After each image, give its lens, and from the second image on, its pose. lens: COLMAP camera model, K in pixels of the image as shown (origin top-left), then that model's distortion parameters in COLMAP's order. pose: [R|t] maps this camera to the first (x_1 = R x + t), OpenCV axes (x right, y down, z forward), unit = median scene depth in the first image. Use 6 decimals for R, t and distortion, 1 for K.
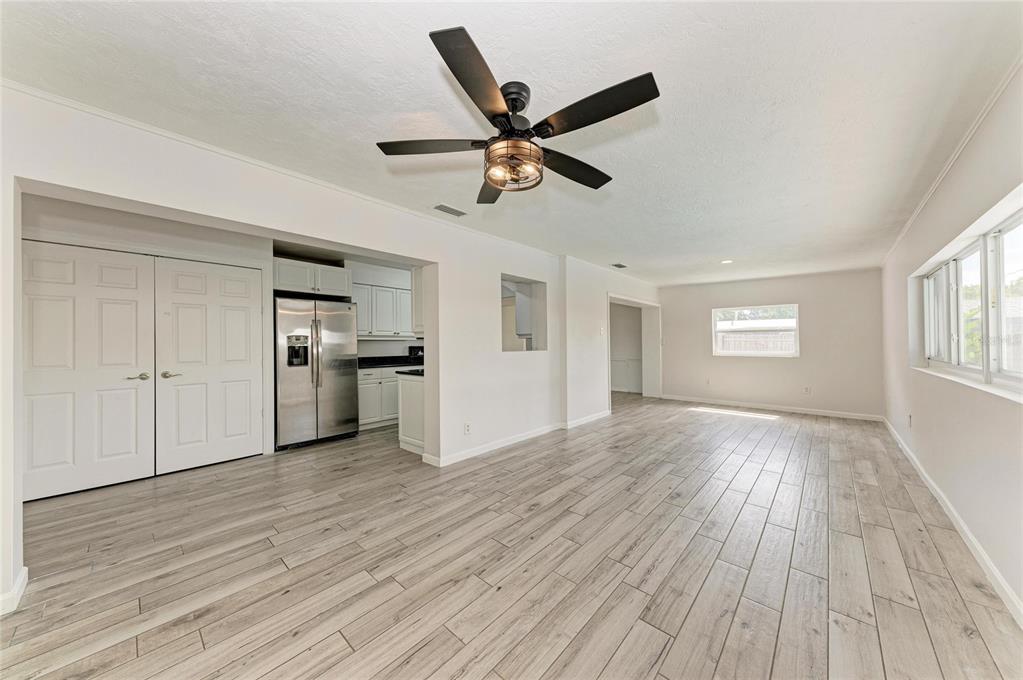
lens RADIAL K [[345.9, 0, 512.1], [0, 345.9, 341.6], [0, 0, 1]] dist [0.022395, -0.005890]
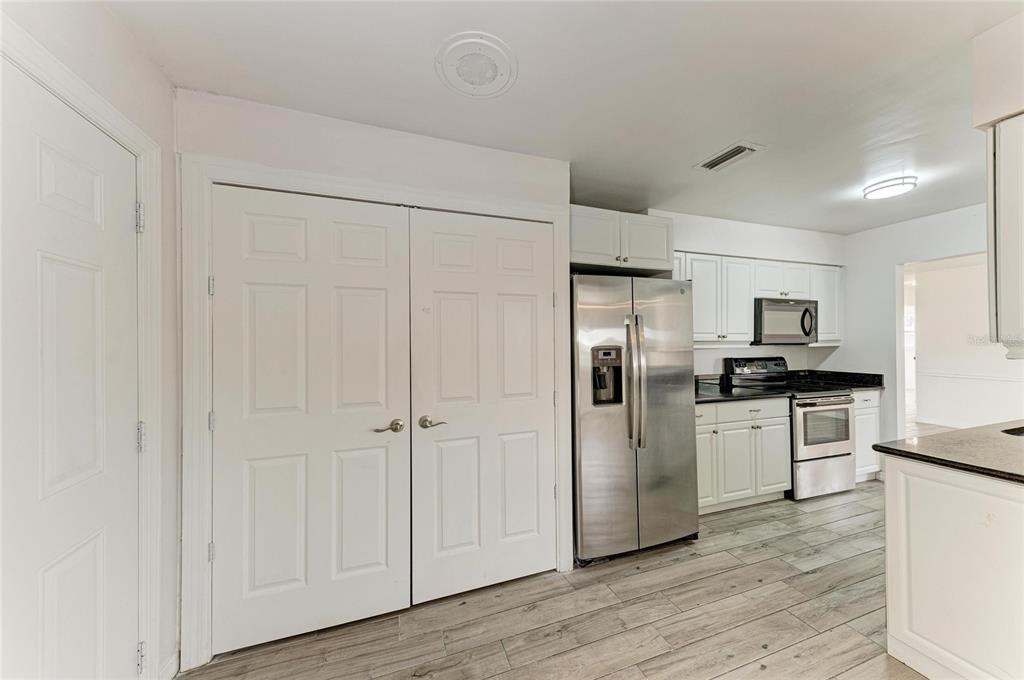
lens RADIAL K [[346.2, 0, 512.6], [0, 346.2, 341.6], [0, 0, 1]] dist [0.022395, -0.005890]
pose [[0.877576, 0.001536, -0.479435, -0.563960], [0.002447, 0.999967, 0.007683, -0.032627], [0.479431, -0.007916, 0.877544, 0.550781]]
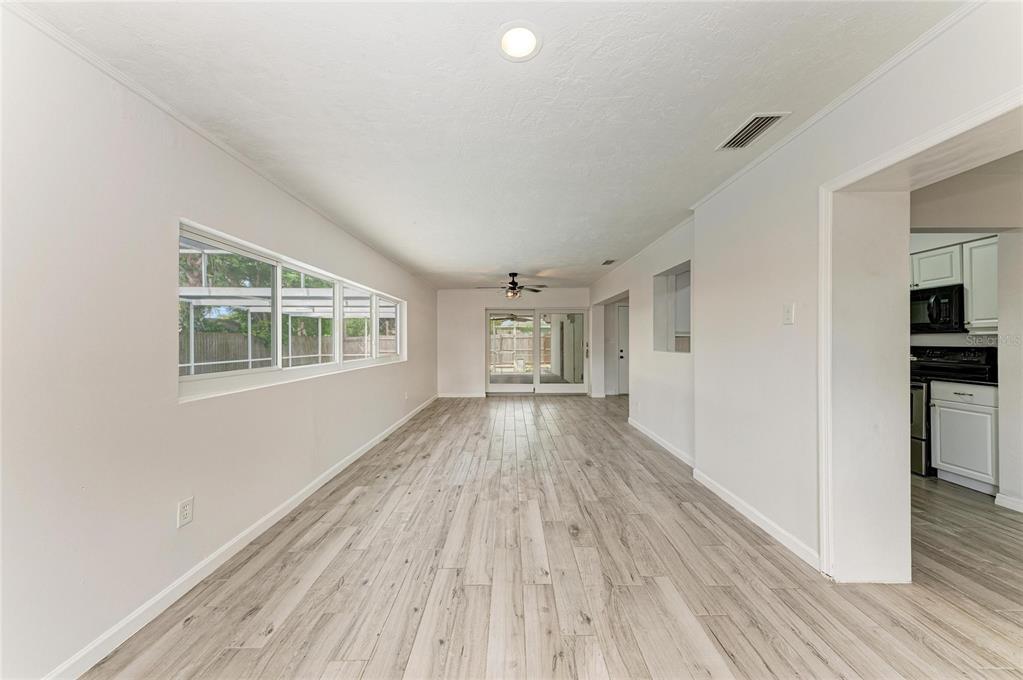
lens RADIAL K [[345.9, 0, 512.1], [0, 345.9, 341.6], [0, 0, 1]] dist [0.022395, -0.005890]
pose [[-0.738048, 0.011547, -0.674650, 1.148754], [0.011738, 0.999922, 0.004273, -0.008604], [0.674647, -0.004765, -0.738126, 1.705358]]
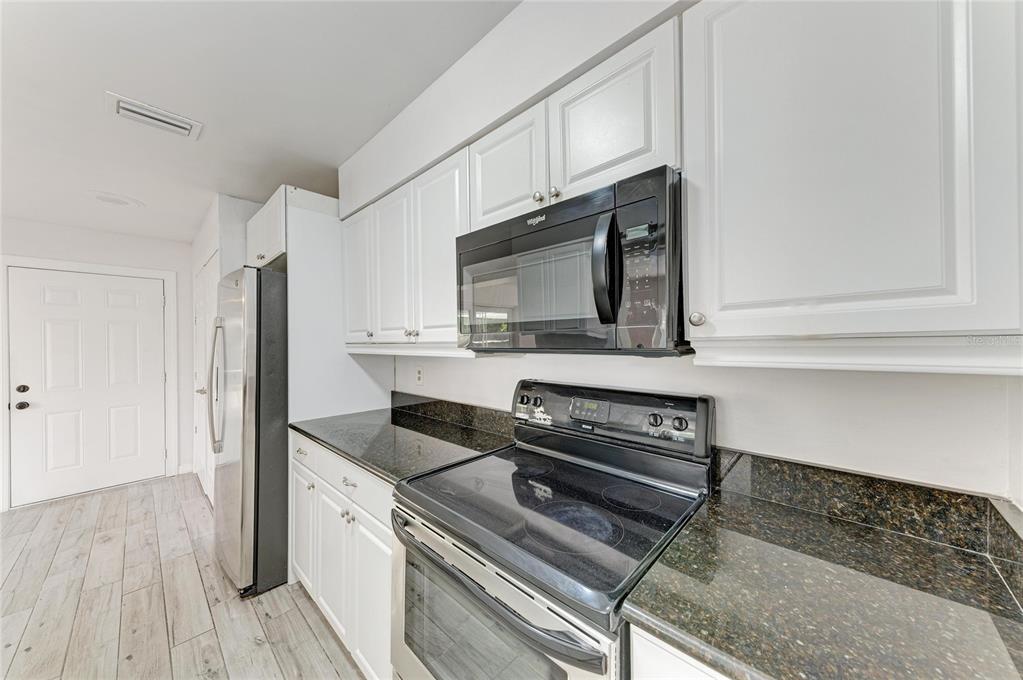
lens RADIAL K [[345.9, 0, 512.1], [0, 345.9, 341.6], [0, 0, 1]] dist [0.022395, -0.005890]
pose [[-0.022335, 0.010492, -0.999695, -0.070370], [0.018163, 0.999784, 0.010087, -0.029090], [0.999586, -0.017932, -0.022521, 1.709106]]
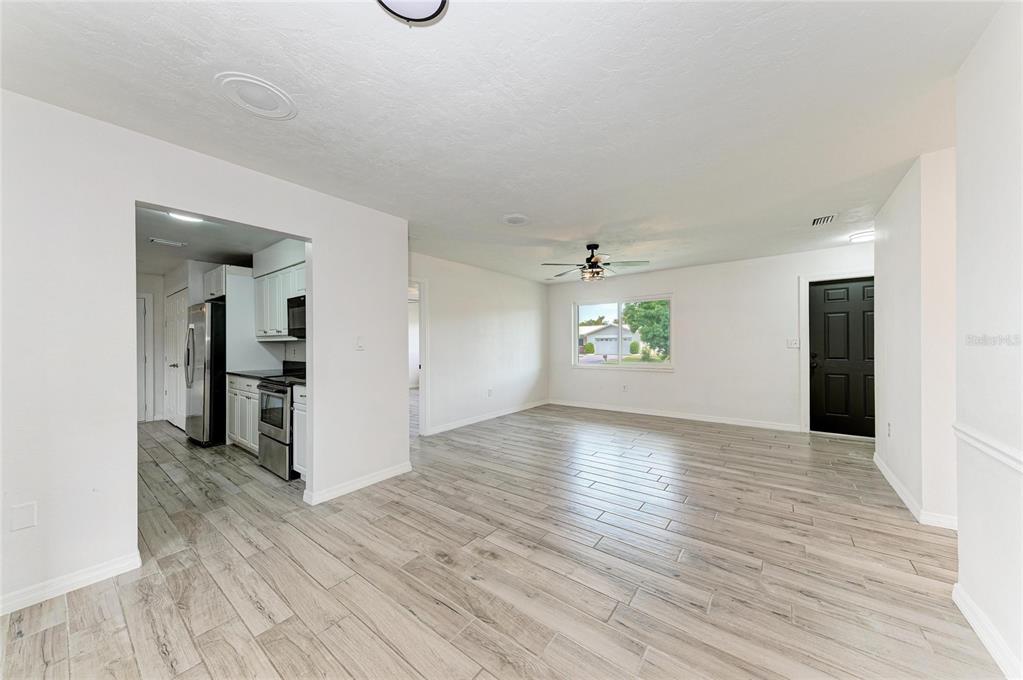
lens RADIAL K [[345.9, 0, 512.1], [0, 345.9, 341.6], [0, 0, 1]] dist [0.022395, -0.005890]
pose [[0.074892, 0.002987, -0.997187, 0.690255], [0.017463, 0.999838, 0.004306, 0.004700], [0.997039, -0.017737, 0.074828, 2.253300]]
